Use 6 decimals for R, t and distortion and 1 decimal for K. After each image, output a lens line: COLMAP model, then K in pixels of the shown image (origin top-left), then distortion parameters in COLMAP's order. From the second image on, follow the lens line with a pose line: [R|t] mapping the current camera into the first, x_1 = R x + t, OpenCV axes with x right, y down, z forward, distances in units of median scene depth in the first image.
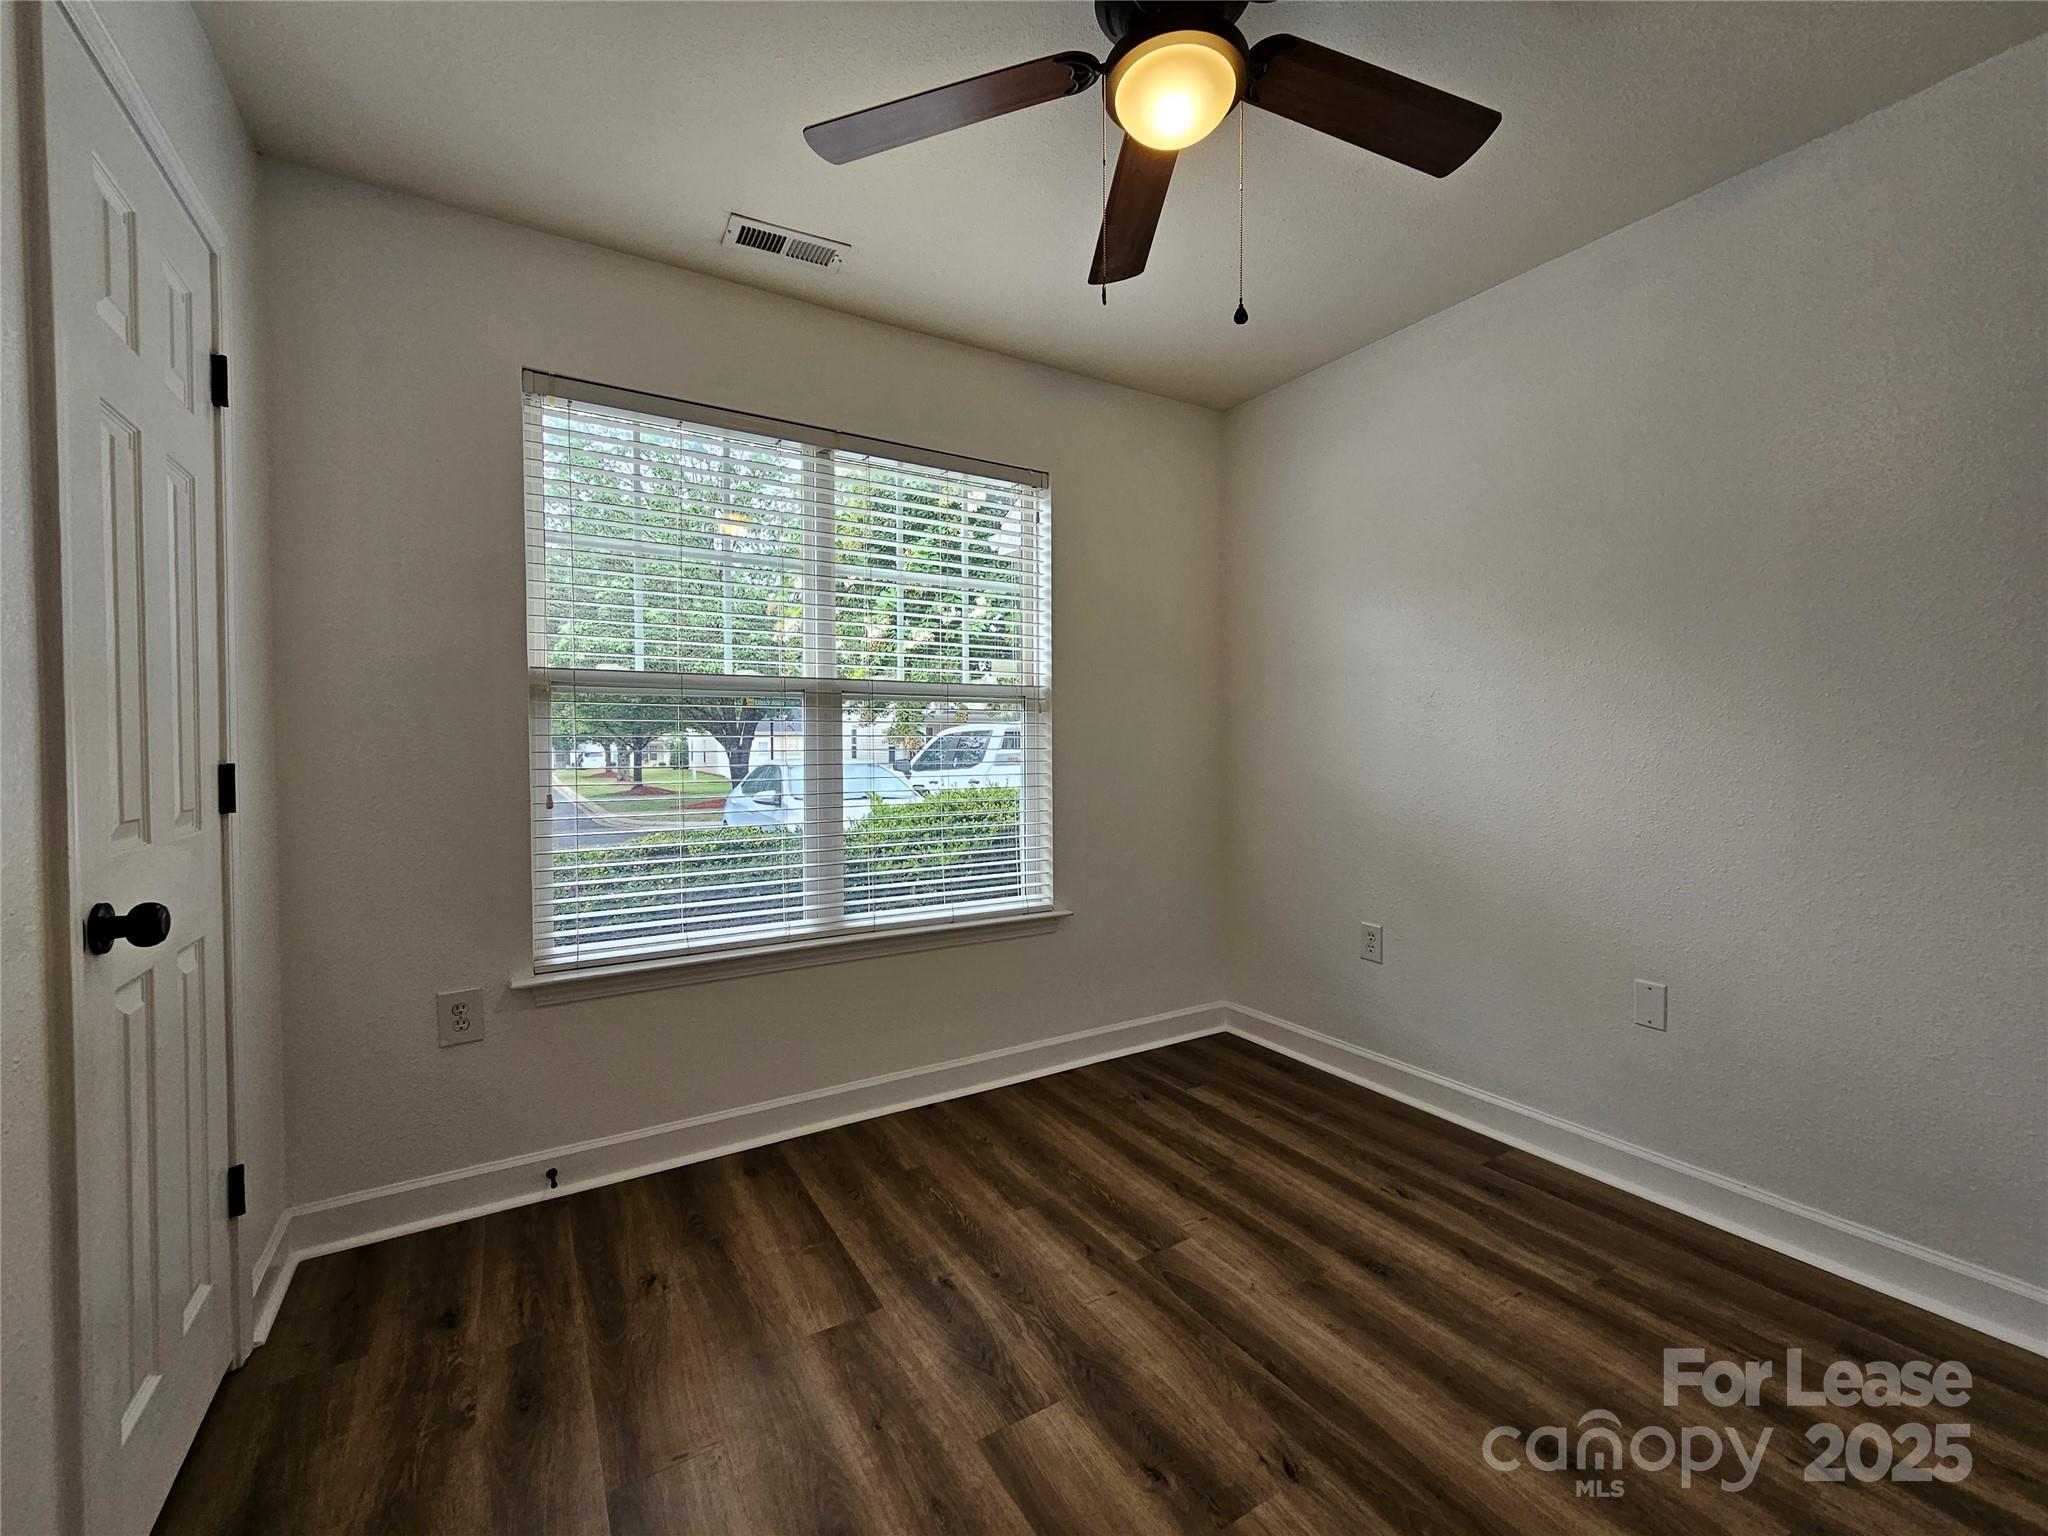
lens RADIAL K [[837.8, 0, 1021.9], [0, 837.8, 758.8], [0, 0, 1]] dist [-0.002042, 0.000442]
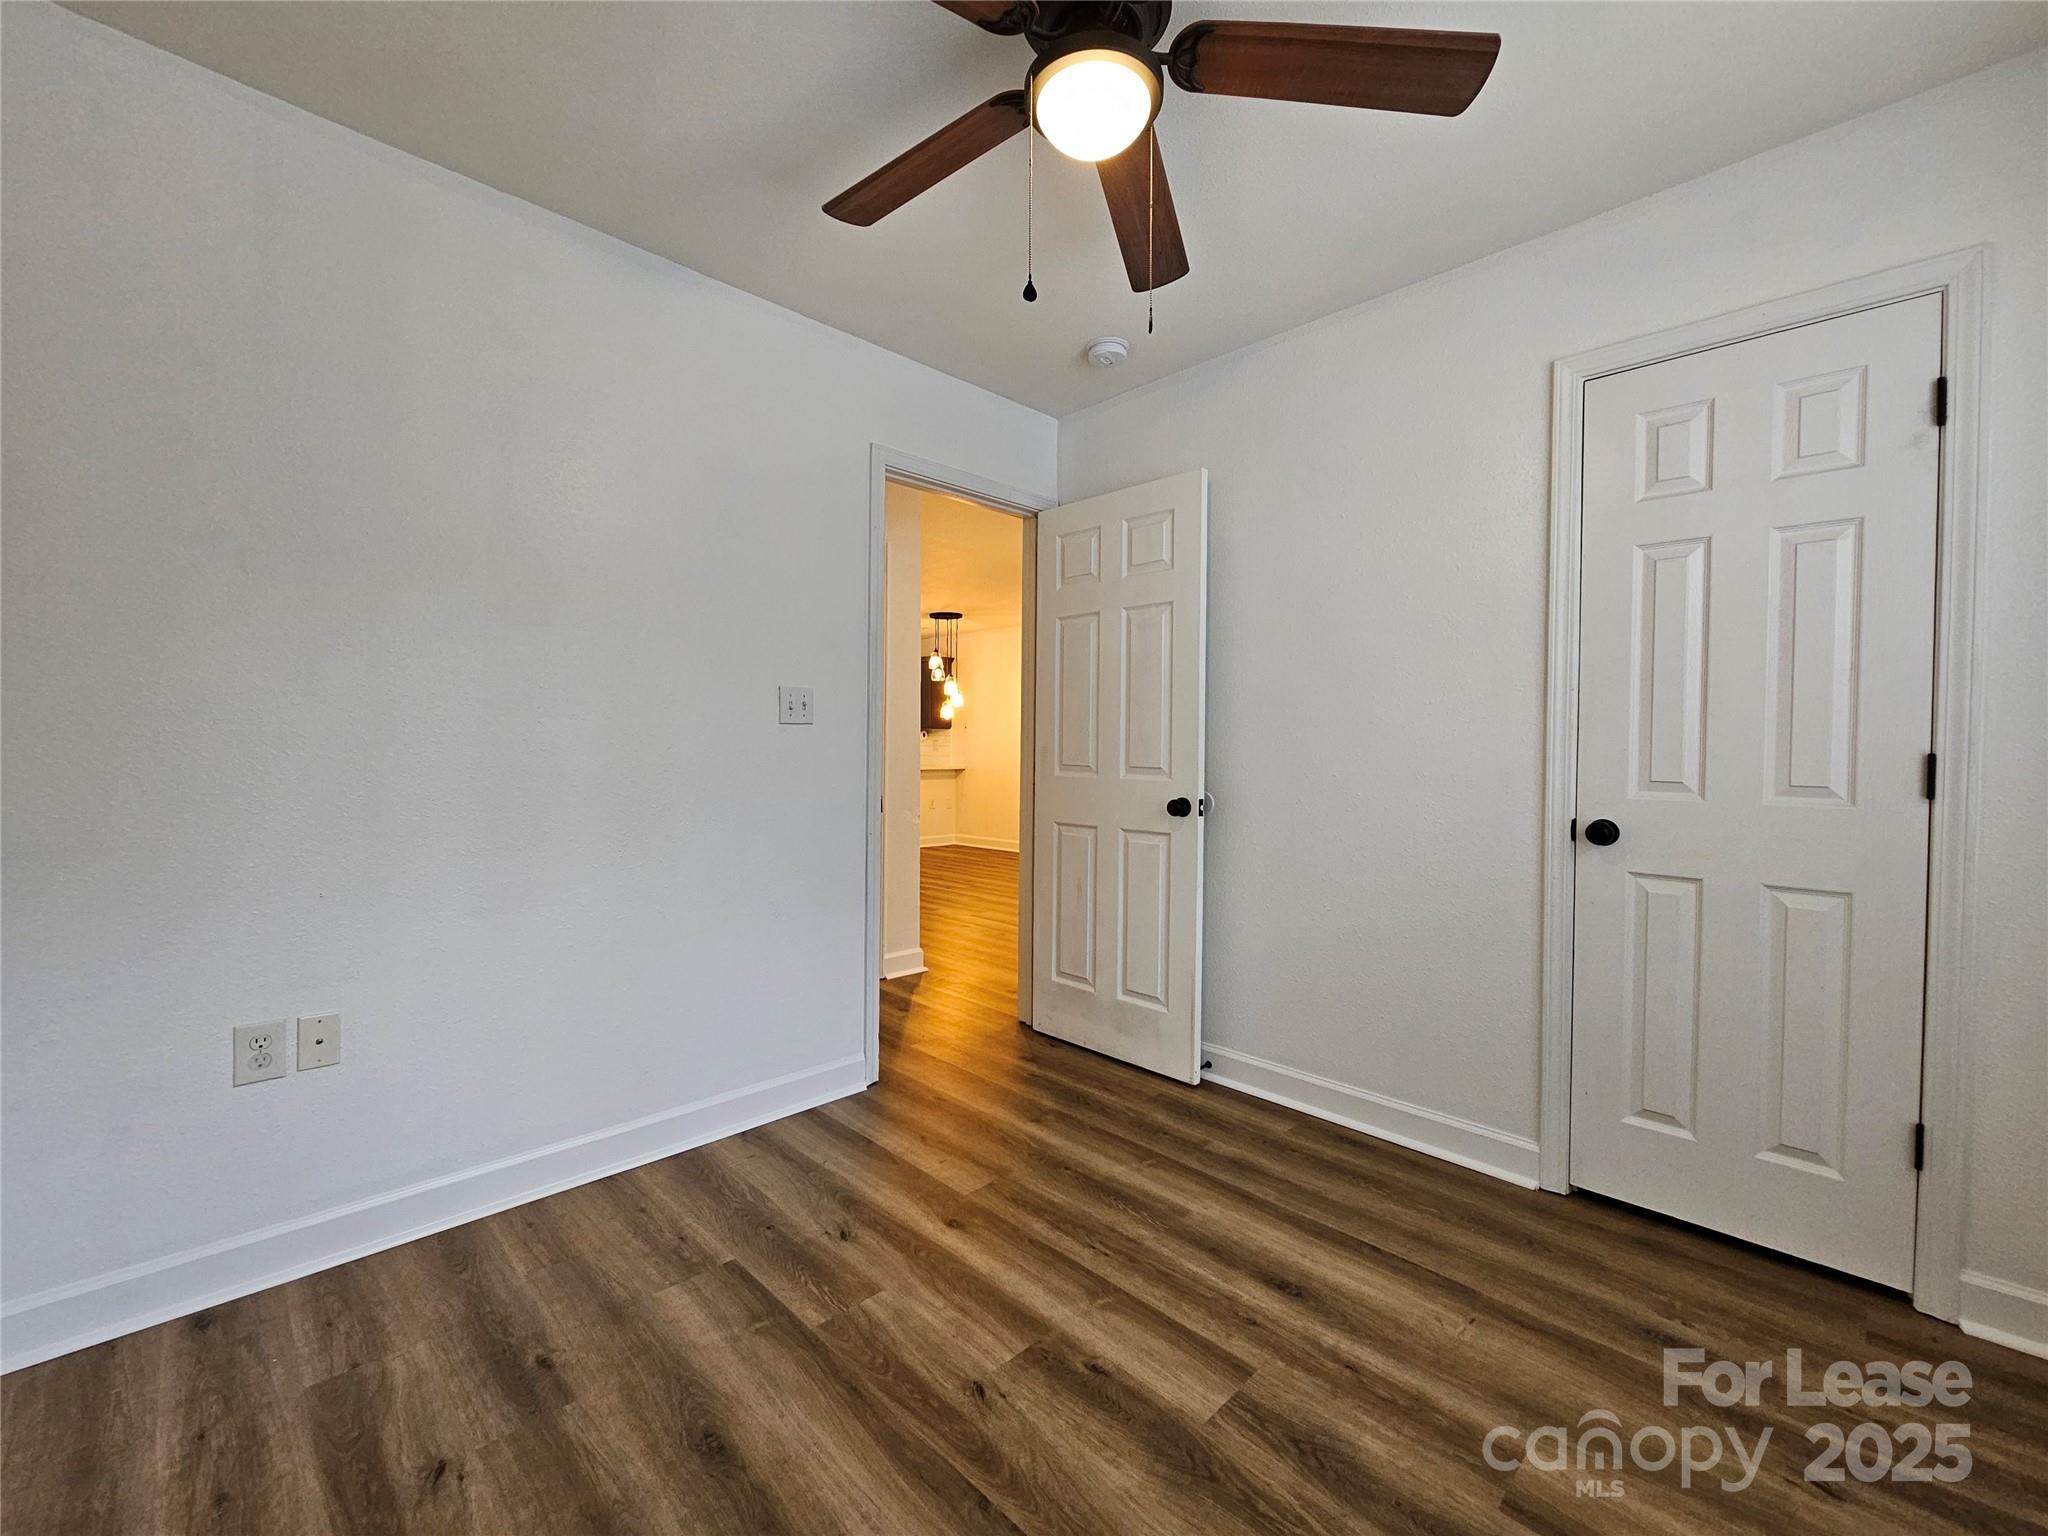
lens RADIAL K [[837.8, 0, 1024.9], [0, 837.8, 757.9], [0, 0, 1]] dist [-0.002042, 0.000442]
pose [[-0.970977, 0.000742, -0.239173, 0.497034], [-0.009535, 0.999080, 0.041810, -0.026181], [0.238984, 0.042877, -0.970076, 1.936809]]
